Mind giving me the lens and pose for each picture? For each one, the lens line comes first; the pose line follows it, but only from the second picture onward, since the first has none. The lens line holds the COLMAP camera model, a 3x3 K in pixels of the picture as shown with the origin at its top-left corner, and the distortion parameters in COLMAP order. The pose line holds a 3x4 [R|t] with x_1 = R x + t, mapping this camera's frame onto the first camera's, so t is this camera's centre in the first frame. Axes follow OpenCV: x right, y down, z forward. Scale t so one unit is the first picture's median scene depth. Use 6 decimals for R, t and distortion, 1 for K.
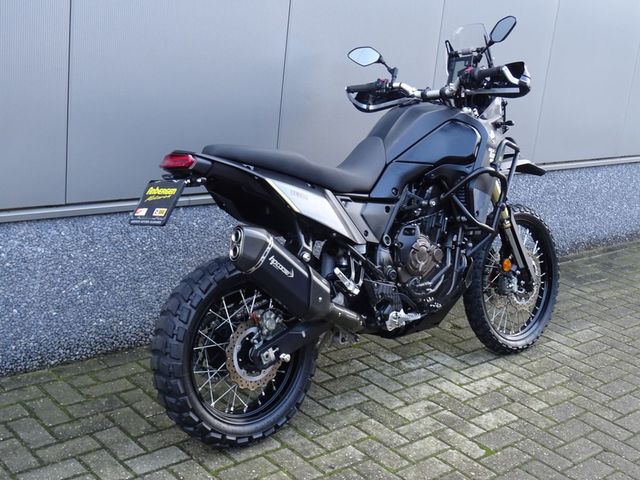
lens RADIAL K [[881.2, 0, 321.4], [0, 881.2, 238.2], [0, 0, 1]] dist [0.009452, 0.000000]
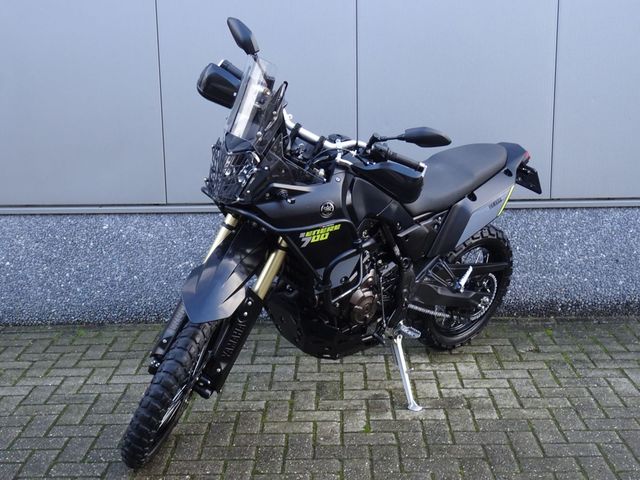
lens RADIAL K [[881.2, 0, 320.1], [0, 881.2, 243.8], [0, 0, 1]] dist [0.009452, 0.000000]
pose [[0.733784, 0.036406, -0.678407, 0.918525], [-0.095313, 0.994204, -0.049740, 0.077692], [0.672664, 0.101159, 0.733001, 0.157034]]
